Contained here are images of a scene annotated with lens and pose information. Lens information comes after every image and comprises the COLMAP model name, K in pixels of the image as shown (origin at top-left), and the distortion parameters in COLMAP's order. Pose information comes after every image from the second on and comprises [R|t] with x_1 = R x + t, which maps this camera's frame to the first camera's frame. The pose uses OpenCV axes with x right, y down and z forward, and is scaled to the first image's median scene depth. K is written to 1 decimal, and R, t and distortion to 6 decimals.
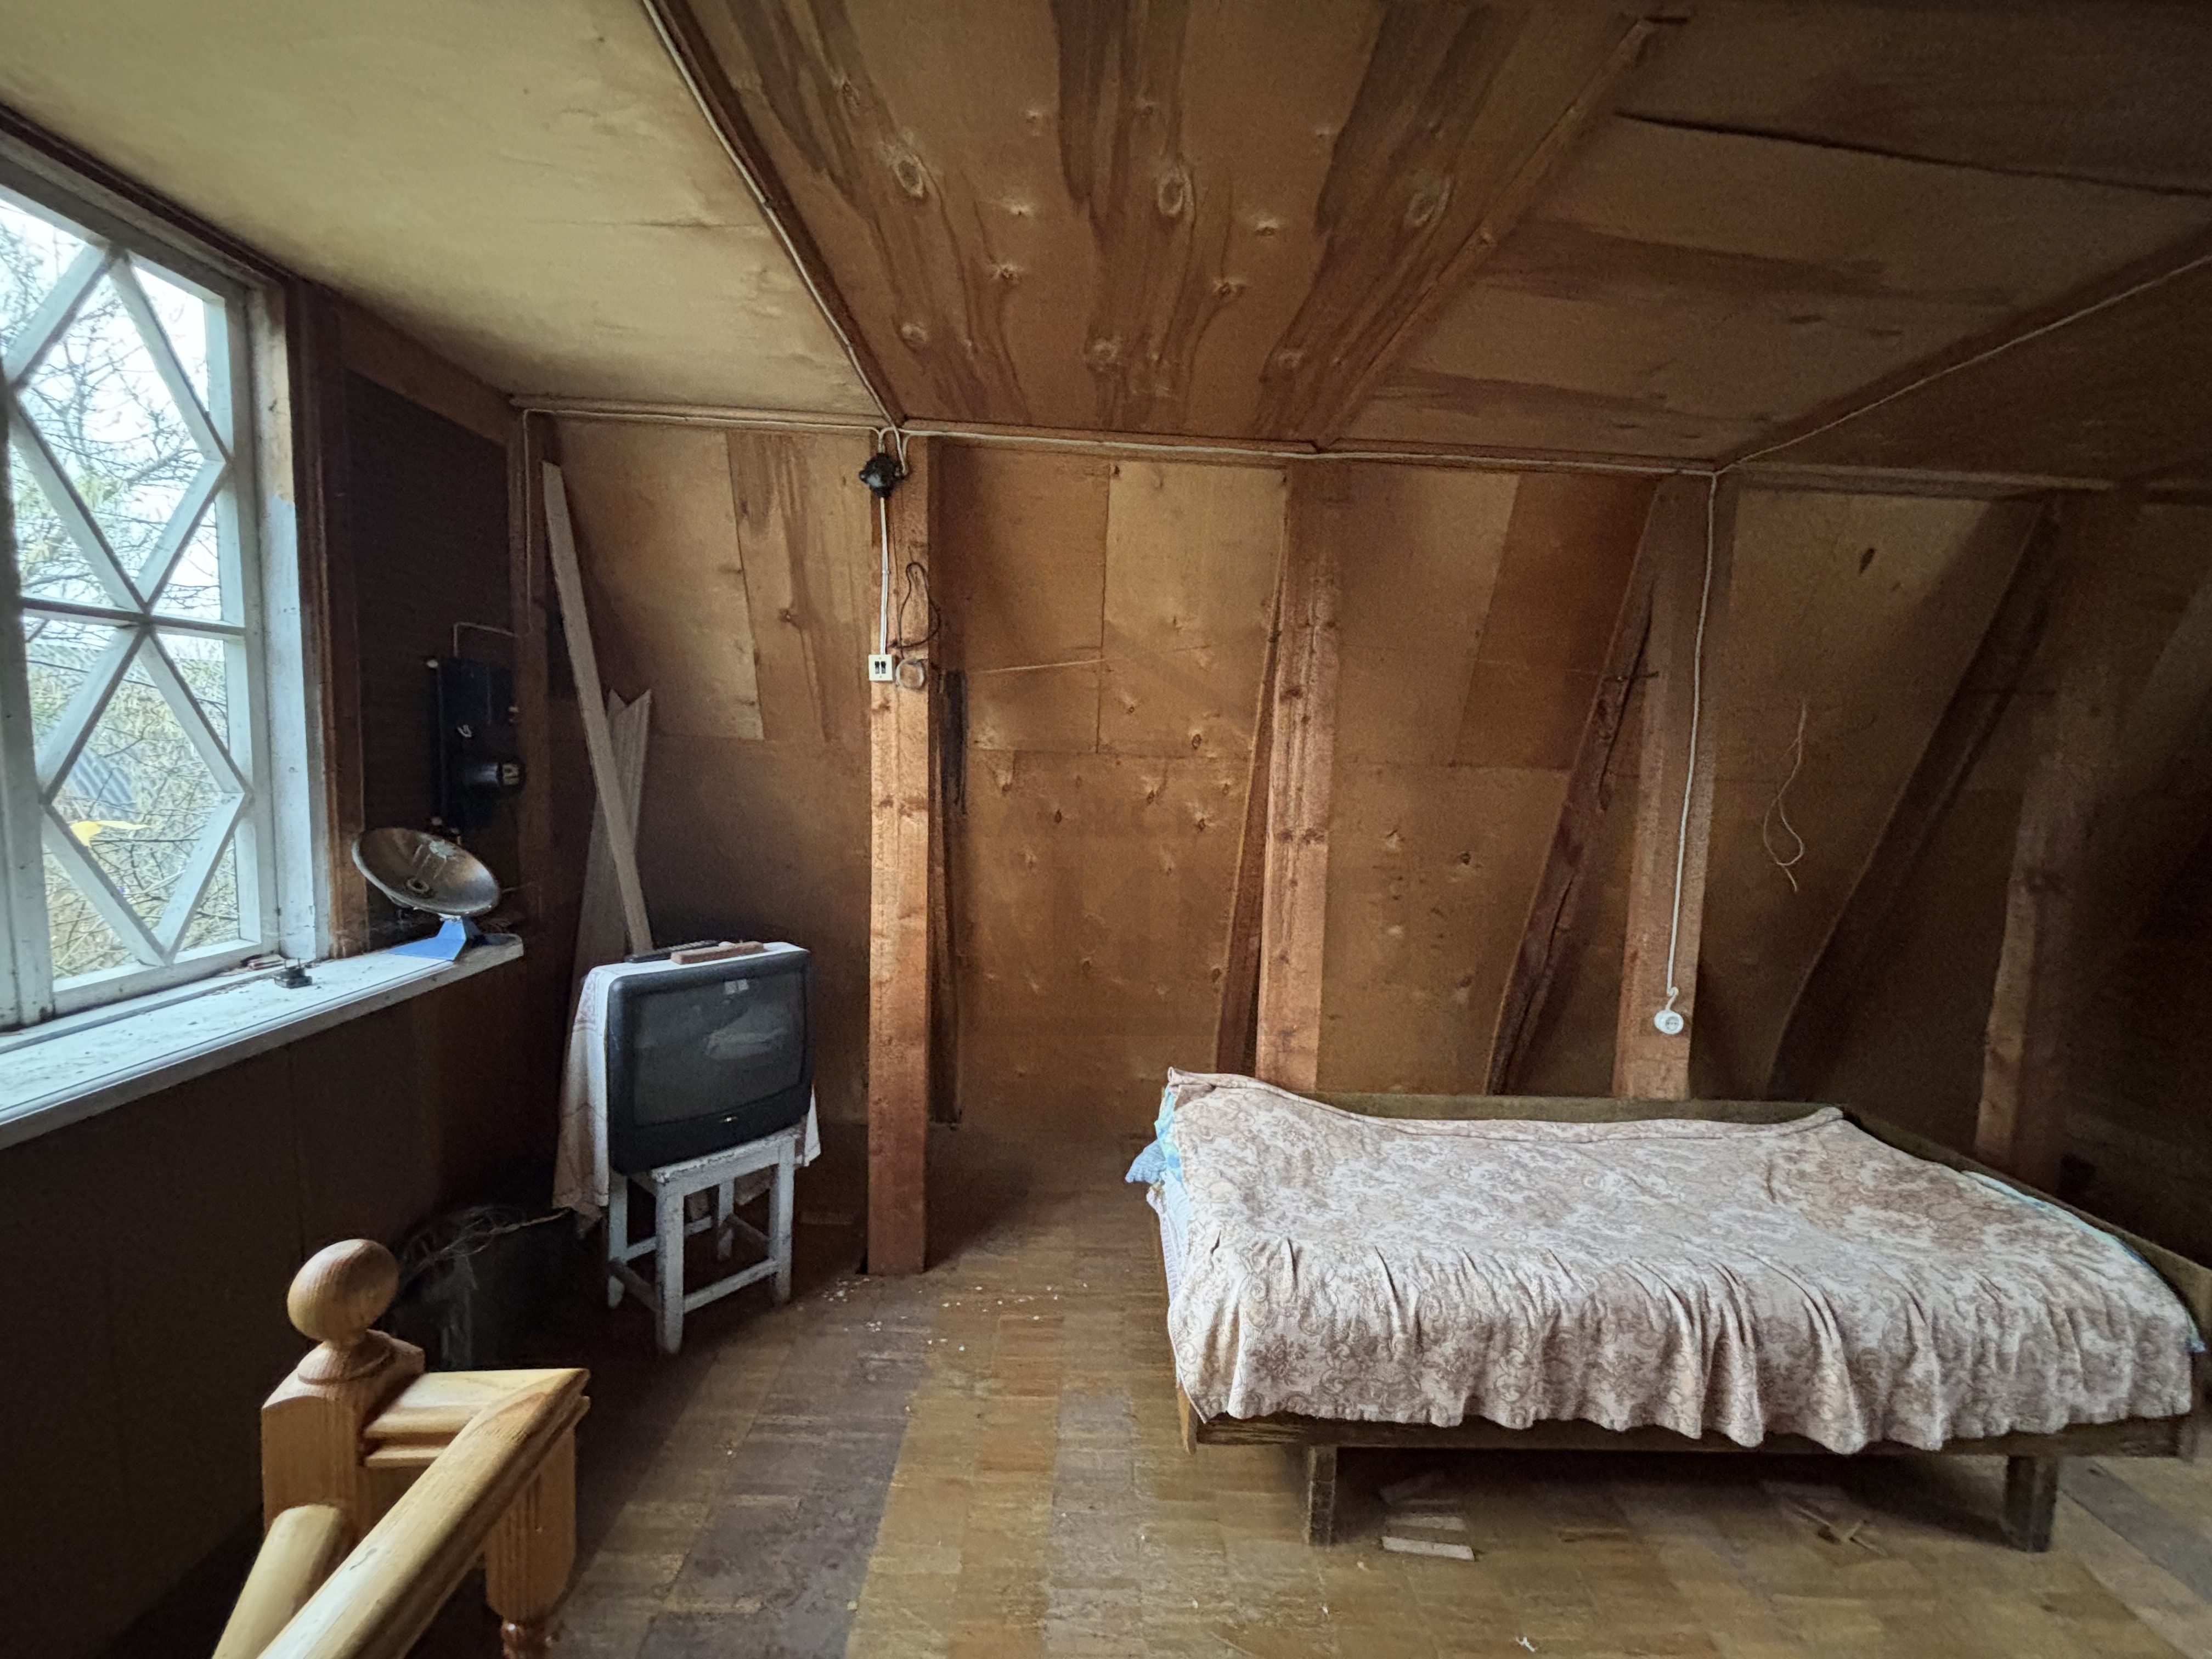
lens RADIAL K [[895.3, 0, 1104.1], [0, 895.3, 832.1], [0, 0, 1]] dist [-0.011585, 0.006593]
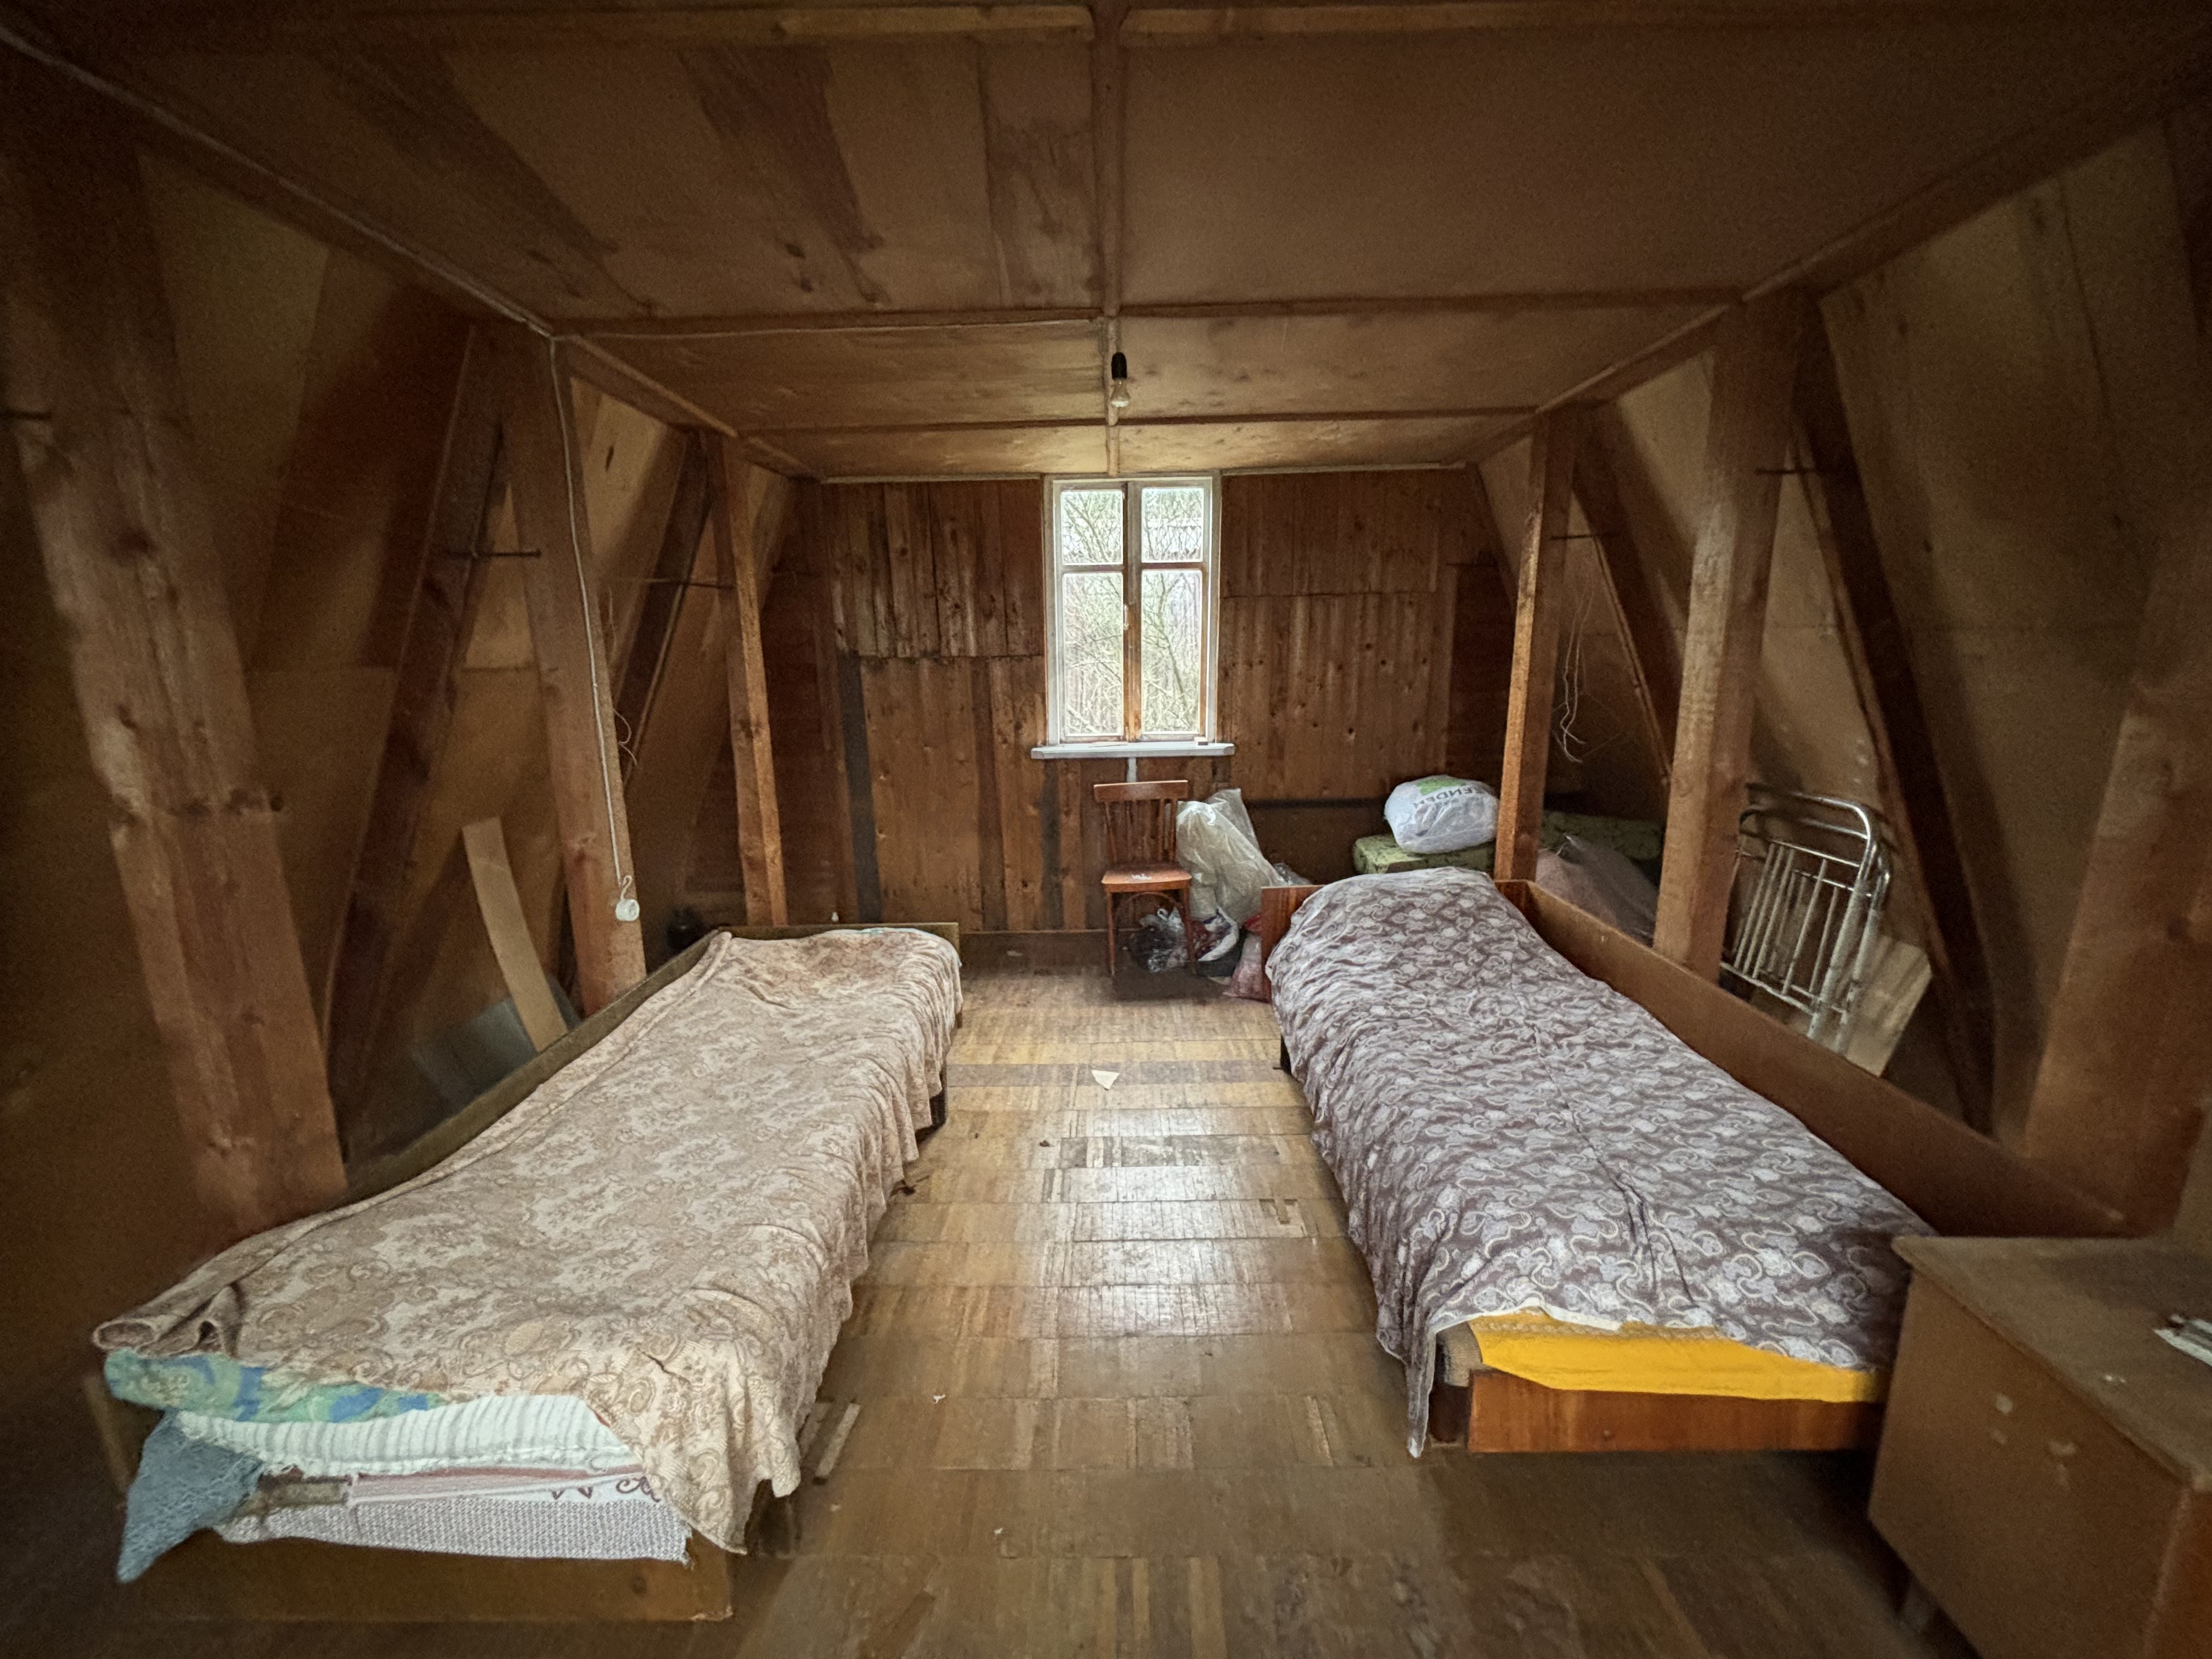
lens RADIAL K [[894.1, 0, 1103.5], [0, 894.1, 827.3], [0, 0, 1]] dist [-0.000473, 0.000195]
pose [[0.031653, -0.231834, 0.972240, -0.451533], [0.109971, 0.967630, 0.227154, -0.070587], [-0.993431, 0.099728, 0.056123, 0.568073]]
